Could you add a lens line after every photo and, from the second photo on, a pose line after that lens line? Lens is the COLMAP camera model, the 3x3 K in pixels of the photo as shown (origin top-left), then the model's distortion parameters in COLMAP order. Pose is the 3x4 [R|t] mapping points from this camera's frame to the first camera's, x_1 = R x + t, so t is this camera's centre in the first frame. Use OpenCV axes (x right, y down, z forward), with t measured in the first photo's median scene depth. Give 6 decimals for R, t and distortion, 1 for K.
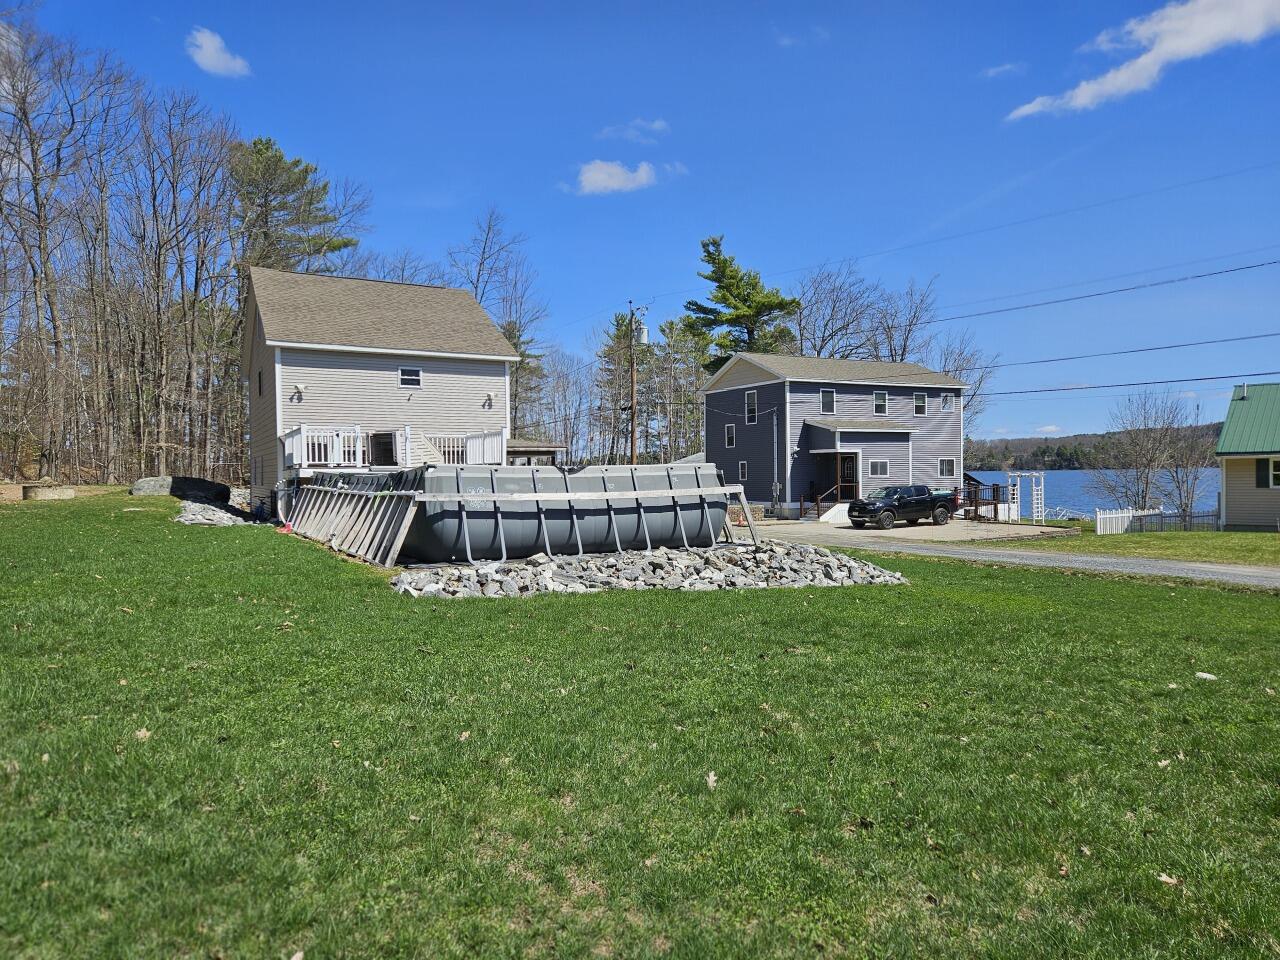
lens RADIAL K [[847.3, 0, 655.1], [0, 847.3, 482.7], [0, 0, 1]] dist [0.072198, -0.053261]
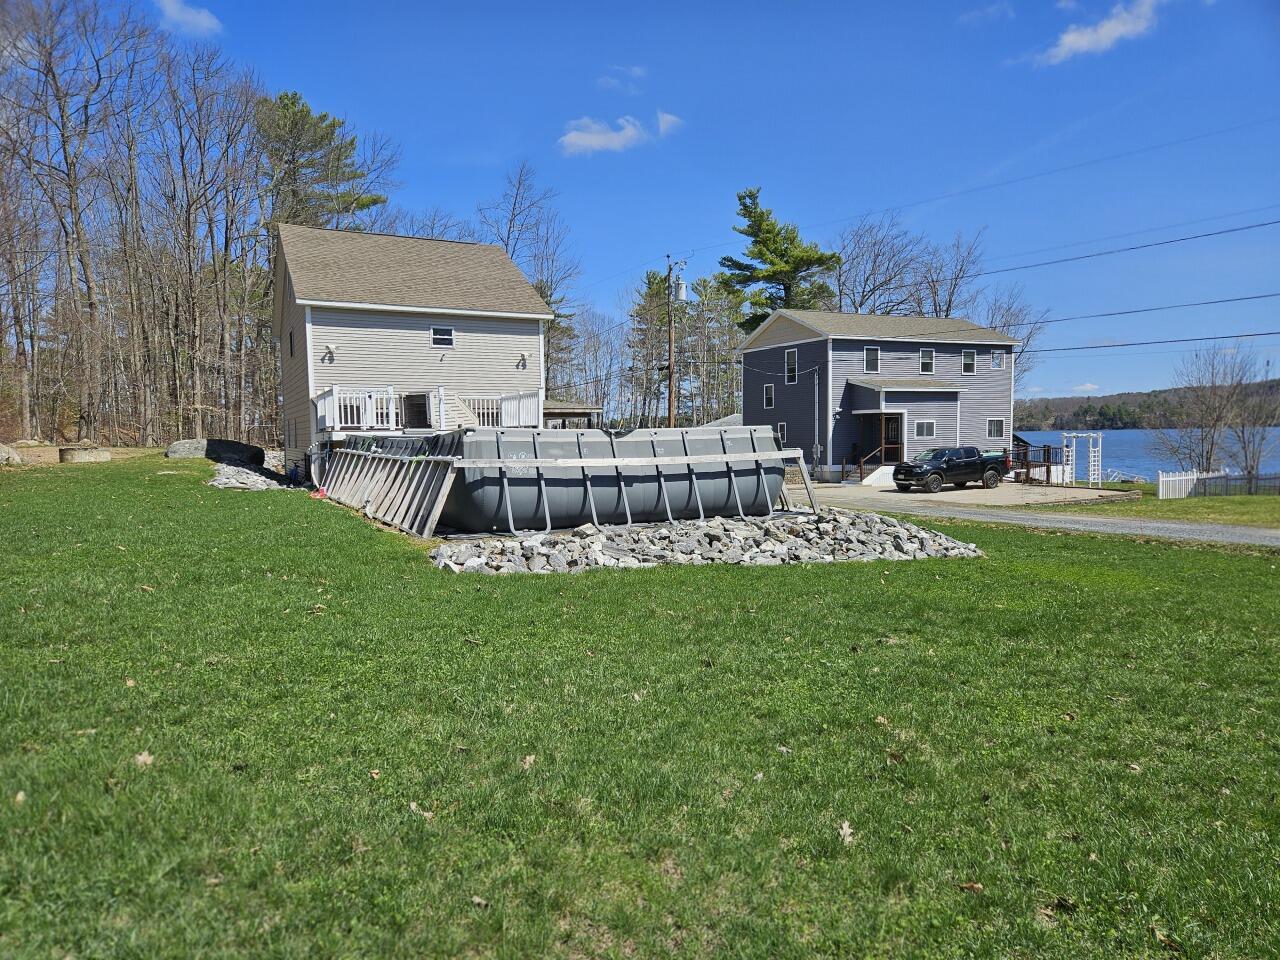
lens RADIAL K [[847.3, 0, 654.9], [0, 847.3, 485.8], [0, 0, 1]] dist [0.072198, -0.053261]
pose [[0.999386, 0.000189, -0.035039, -0.014757], [0.001537, 0.998786, 0.049234, -0.001819], [0.035006, -0.049258, 0.998172, 0.039836]]
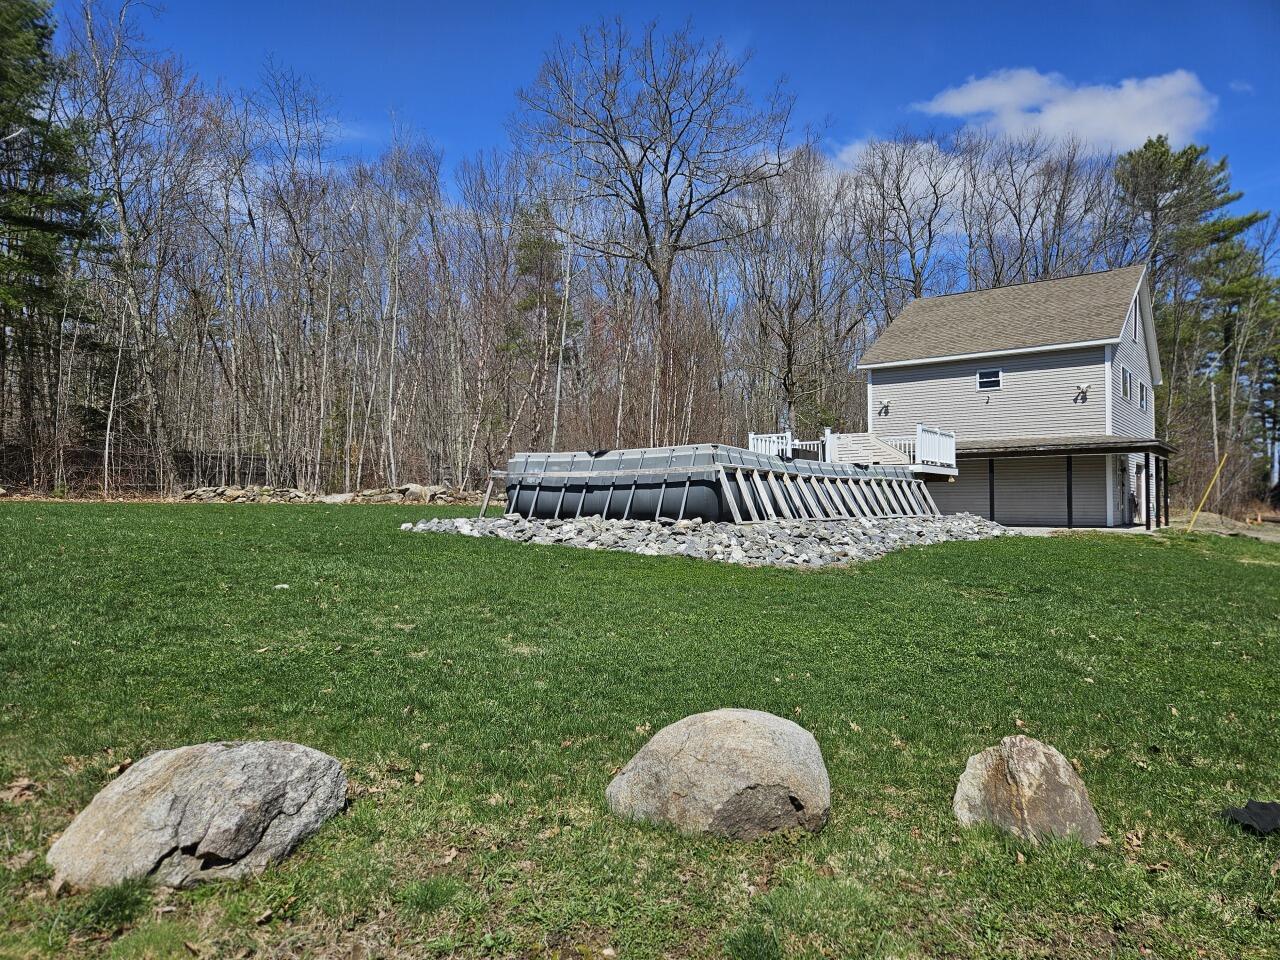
lens RADIAL K [[847.3, 0, 627.9], [0, 847.3, 491.6], [0, 0, 1]] dist [0.072198, -0.053261]
pose [[0.426641, -0.006390, -0.904399, 0.615738], [-0.009713, 0.999885, -0.011647, 0.032360], [0.904369, 0.013754, 0.426530, 0.270996]]
